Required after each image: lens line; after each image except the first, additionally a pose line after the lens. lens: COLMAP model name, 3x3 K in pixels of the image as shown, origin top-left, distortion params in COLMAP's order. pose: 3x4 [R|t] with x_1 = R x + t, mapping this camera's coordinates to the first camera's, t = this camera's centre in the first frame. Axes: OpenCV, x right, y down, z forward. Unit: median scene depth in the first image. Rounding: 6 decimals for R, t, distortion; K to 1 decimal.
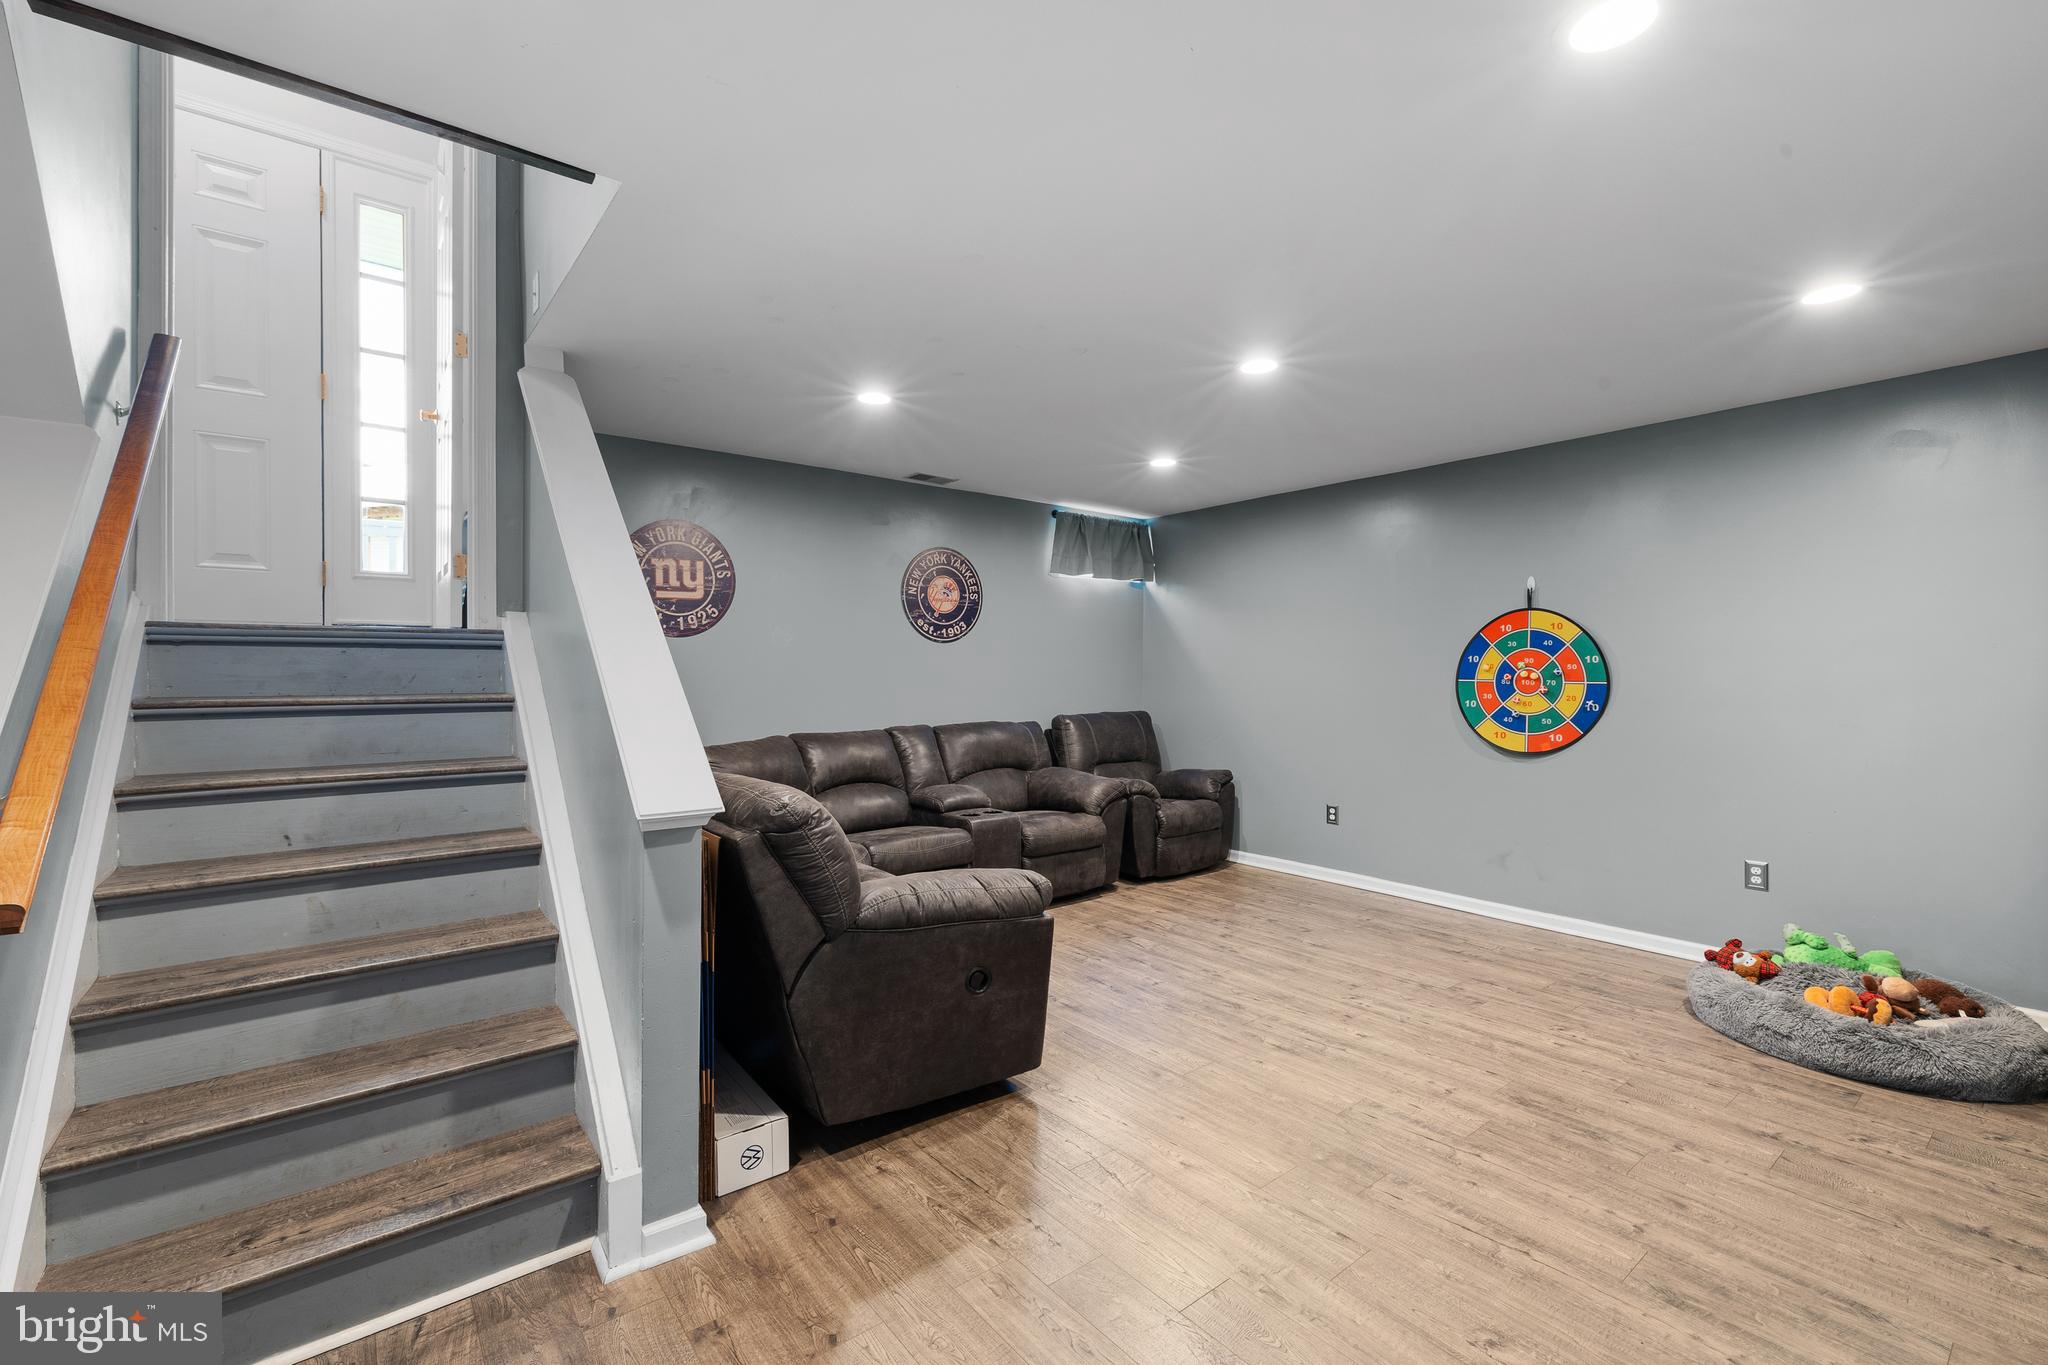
lens RADIAL K [[870.5, 0, 1025.0], [0, 870.5, 668.8], [0, 0, 1]] dist [-0.000856, 0.000645]
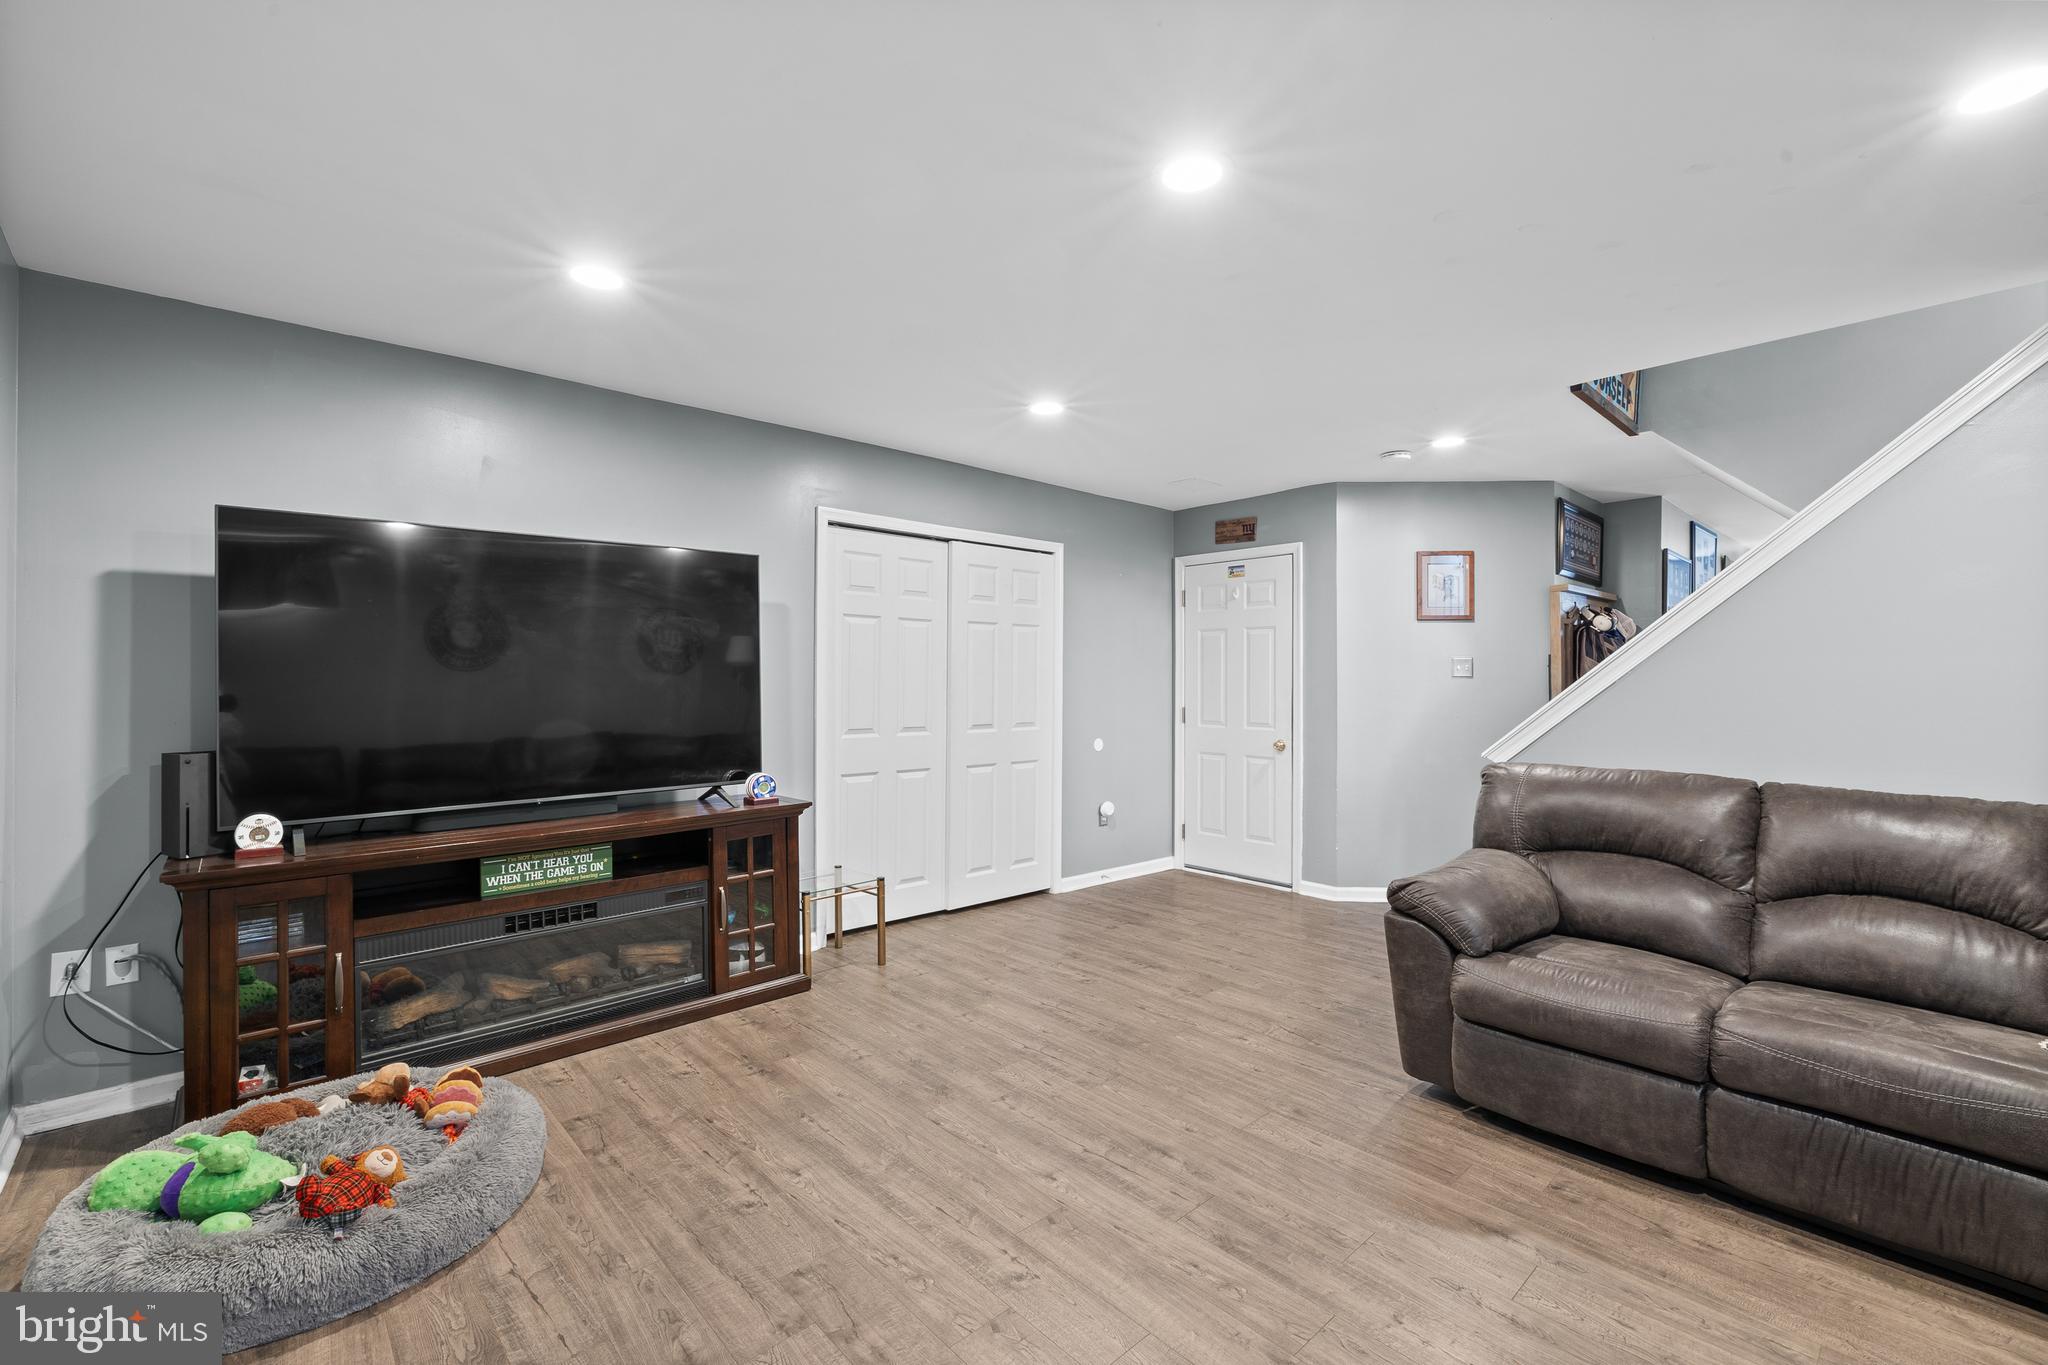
lens RADIAL K [[870.5, 0, 1022.8], [0, 870.5, 675.6], [0, 0, 1]] dist [-0.000856, 0.000645]
pose [[-0.997470, -0.003348, -0.071016, 0.510073], [-0.002722, 0.999957, -0.008906, 0.009319], [0.071043, -0.008690, -0.997435, 1.902692]]
